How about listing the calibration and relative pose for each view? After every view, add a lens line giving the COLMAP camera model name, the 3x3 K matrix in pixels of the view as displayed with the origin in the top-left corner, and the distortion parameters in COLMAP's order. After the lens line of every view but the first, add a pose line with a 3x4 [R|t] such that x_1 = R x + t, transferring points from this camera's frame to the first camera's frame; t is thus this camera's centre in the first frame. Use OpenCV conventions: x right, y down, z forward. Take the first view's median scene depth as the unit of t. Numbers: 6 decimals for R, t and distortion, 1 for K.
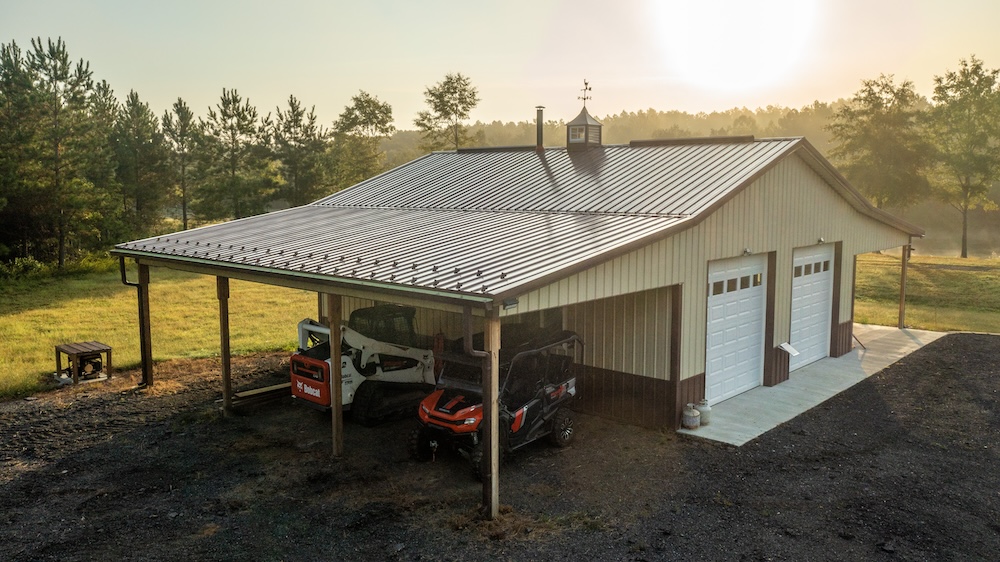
lens RADIAL K [[790.0, 0, 492.4], [0, 790.0, 283.6], [0, 0, 1]] dist [-0.011527, 0.011692]
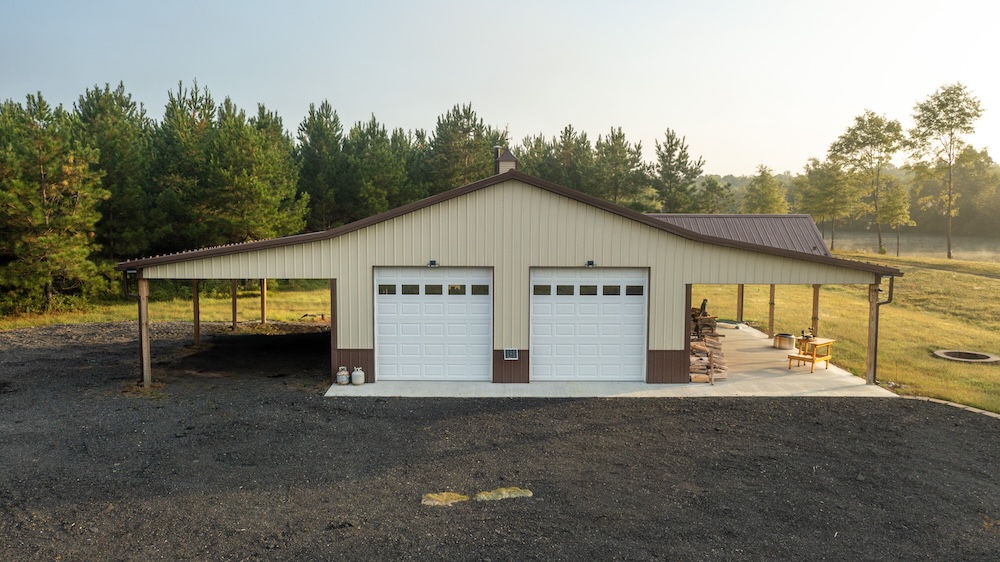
lens RADIAL K [[790.0, 0, 498.8], [0, 790.0, 285.7], [0, 0, 1]] dist [-0.011527, 0.011692]
pose [[0.682212, 0.075727, -0.727222, 0.262783], [-0.094211, 0.995435, 0.015277, -0.006696], [0.725059, 0.058090, 0.686232, 0.043968]]
